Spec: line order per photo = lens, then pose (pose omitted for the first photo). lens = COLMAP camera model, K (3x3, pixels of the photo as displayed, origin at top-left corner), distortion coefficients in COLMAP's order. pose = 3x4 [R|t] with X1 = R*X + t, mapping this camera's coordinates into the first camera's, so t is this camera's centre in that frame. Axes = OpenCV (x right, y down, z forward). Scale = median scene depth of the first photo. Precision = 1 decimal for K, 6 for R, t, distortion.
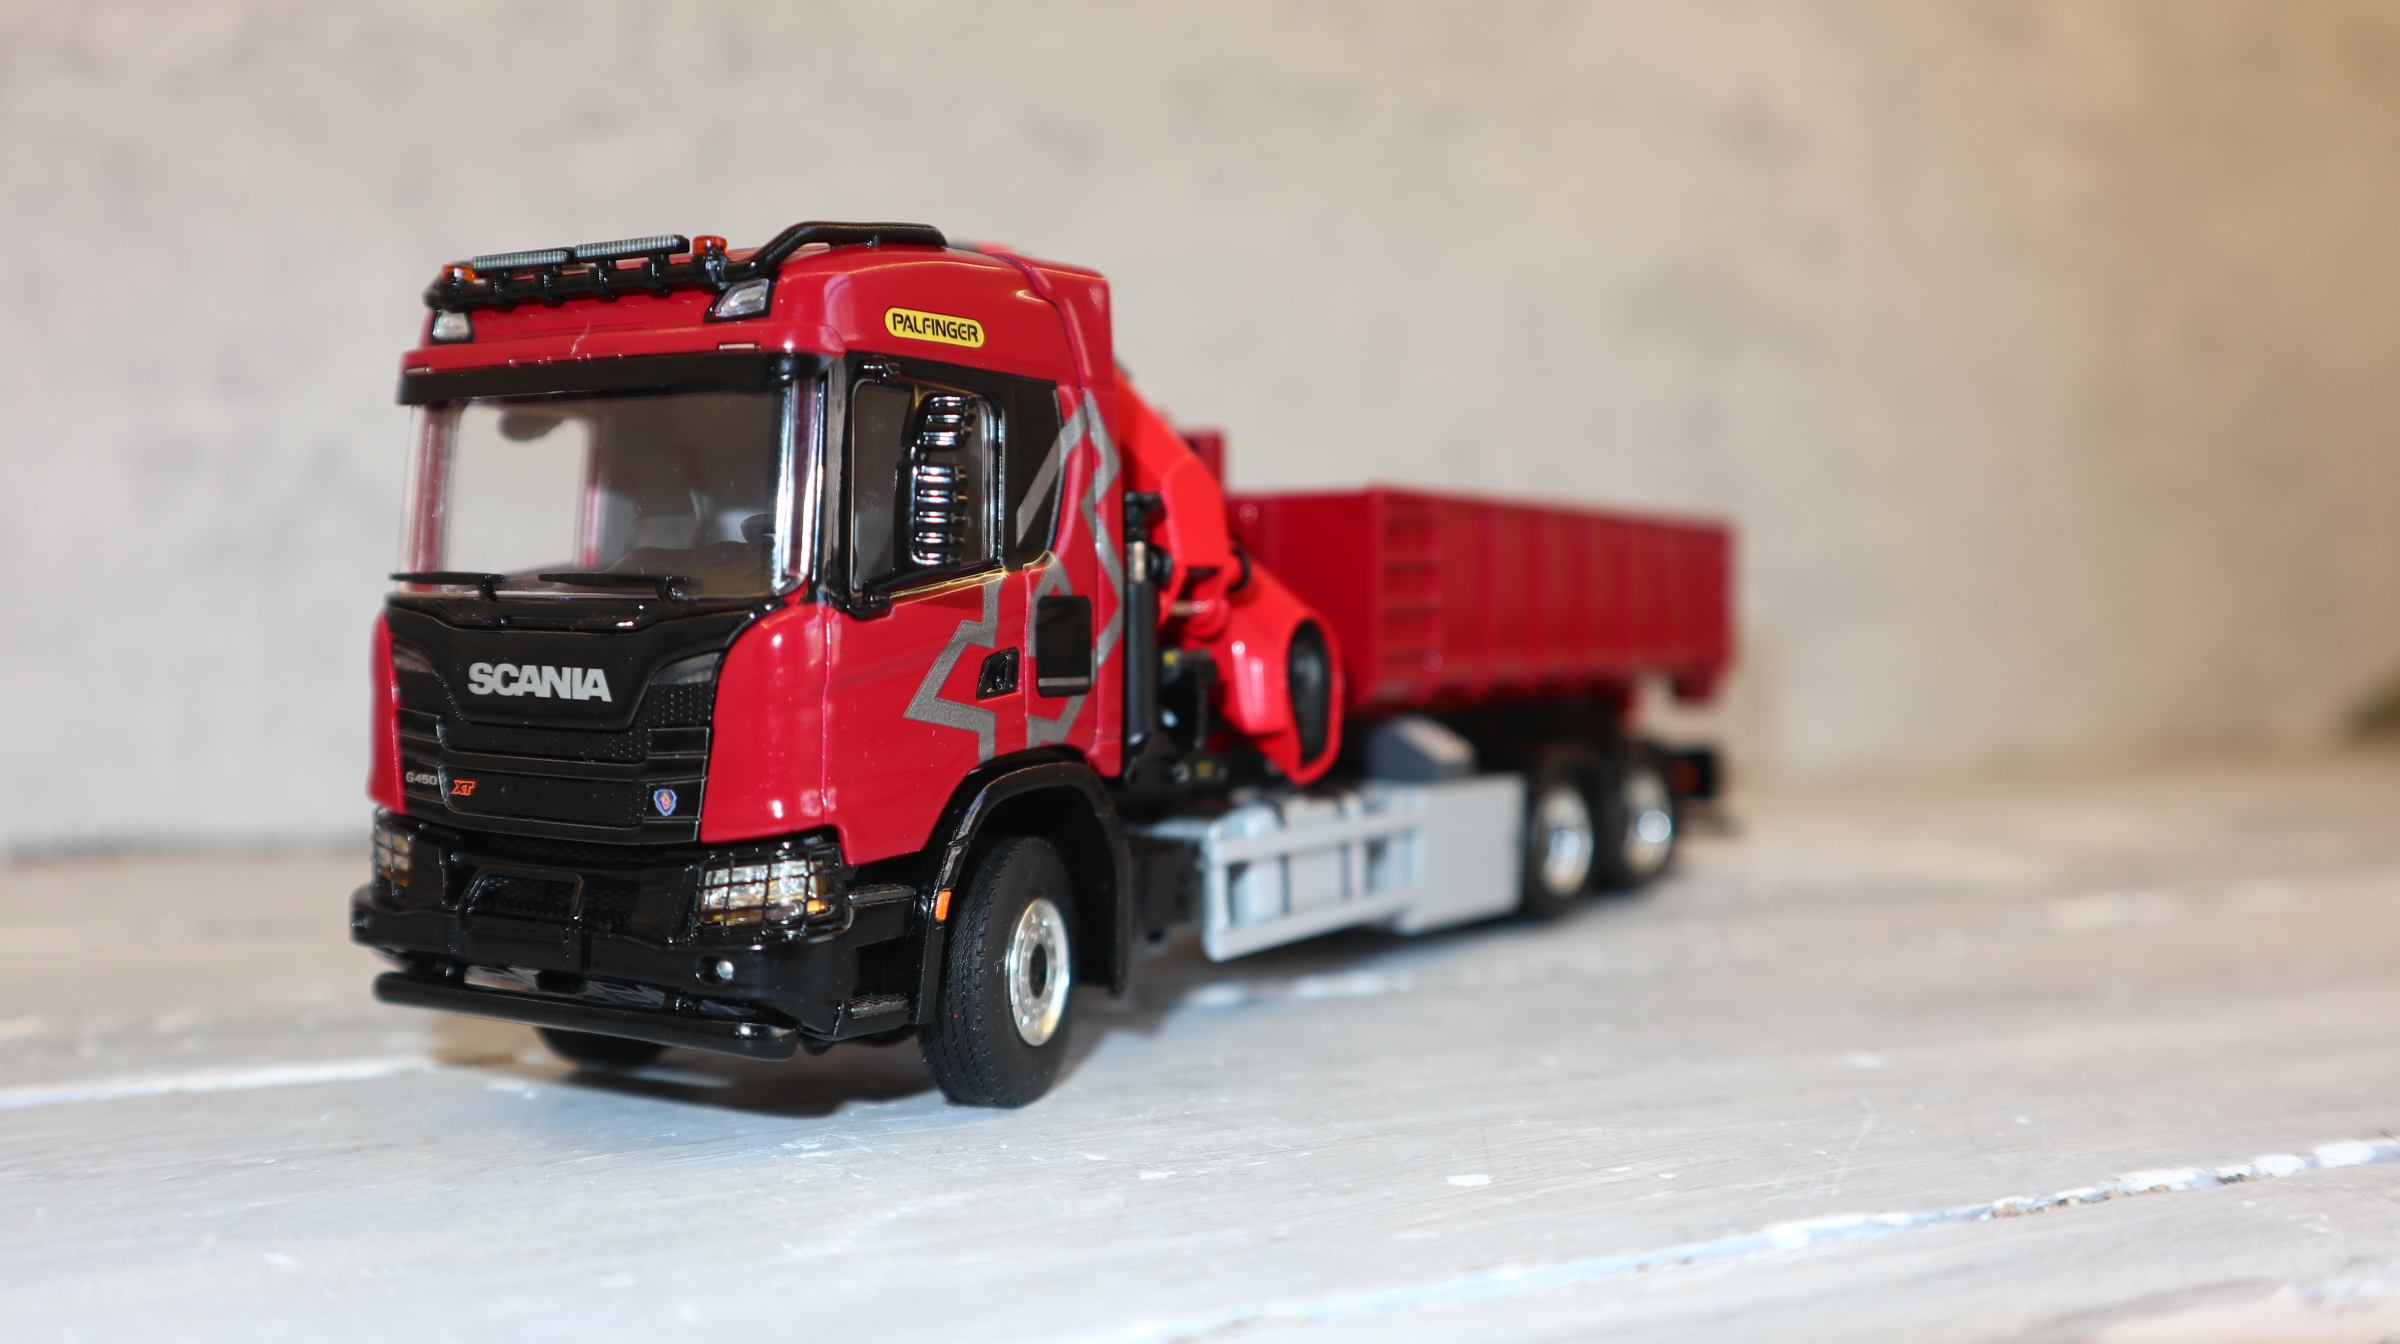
lens RADIAL K [[2111.5, 0, 1200.0], [0, 2111.5, 672.0], [0, 0, 1]] dist [0.004137, 0.009067]
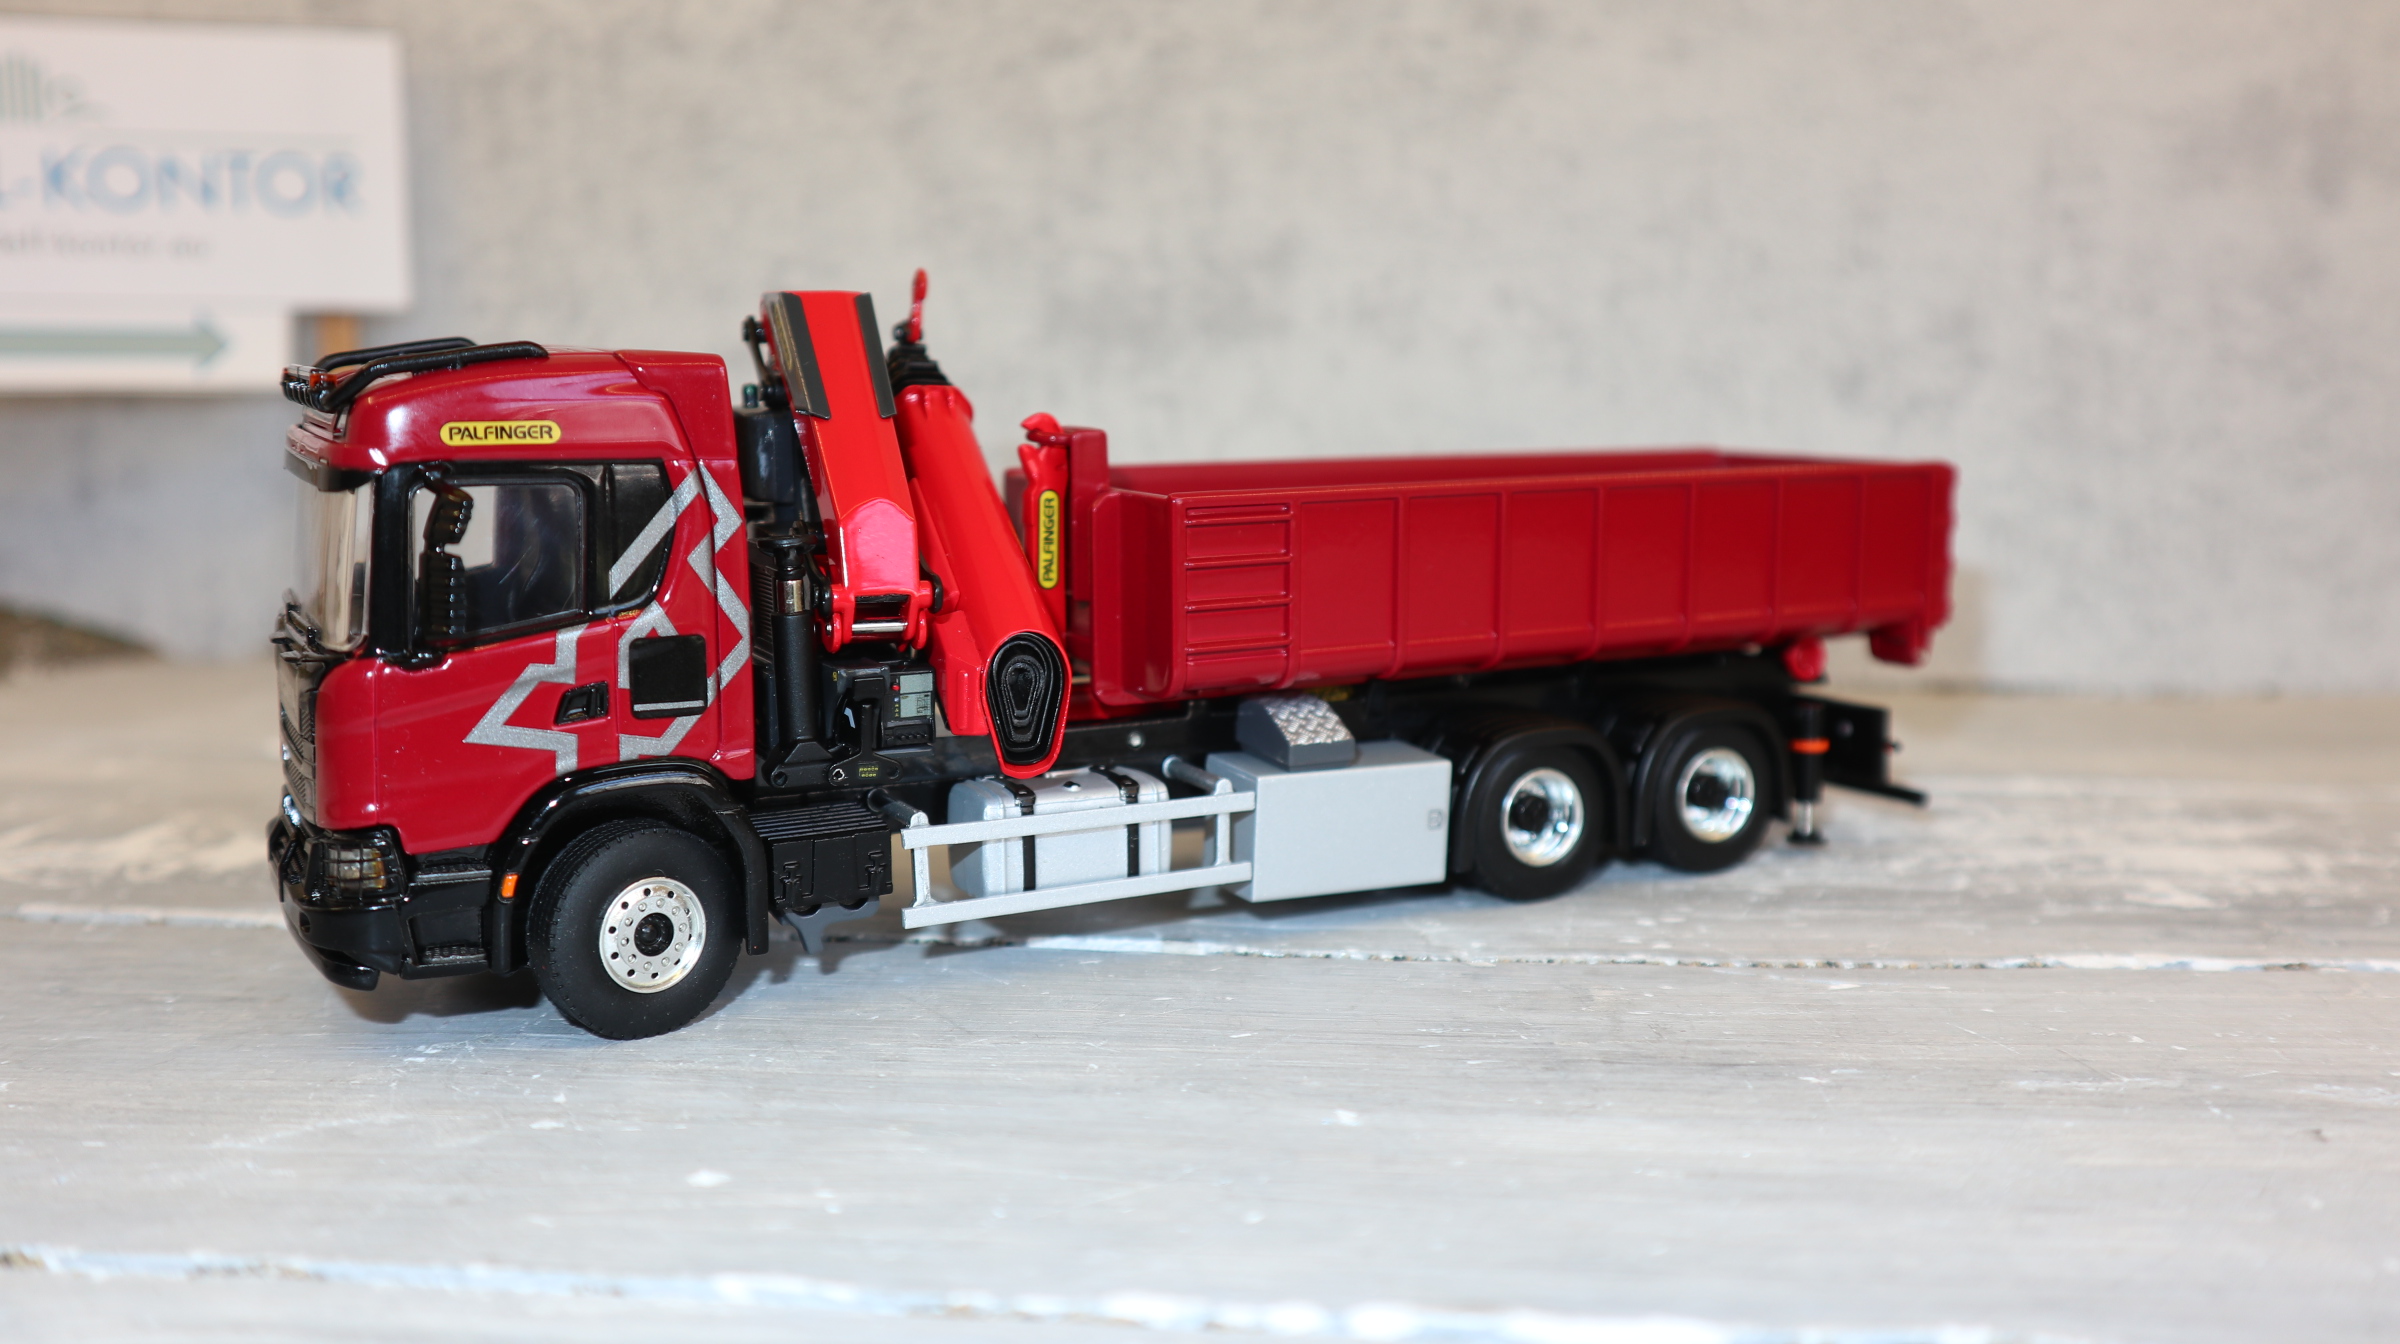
lens RADIAL K [[2111.5, 0, 1200.0], [0, 2111.5, 672.0], [0, 0, 1]] dist [0.004137, 0.009067]
pose [[0.863848, 0.076827, -0.497859, 0.844047], [-0.014223, 0.991628, 0.128344, -0.183740], [0.503551, -0.103788, 0.857709, 0.116153]]
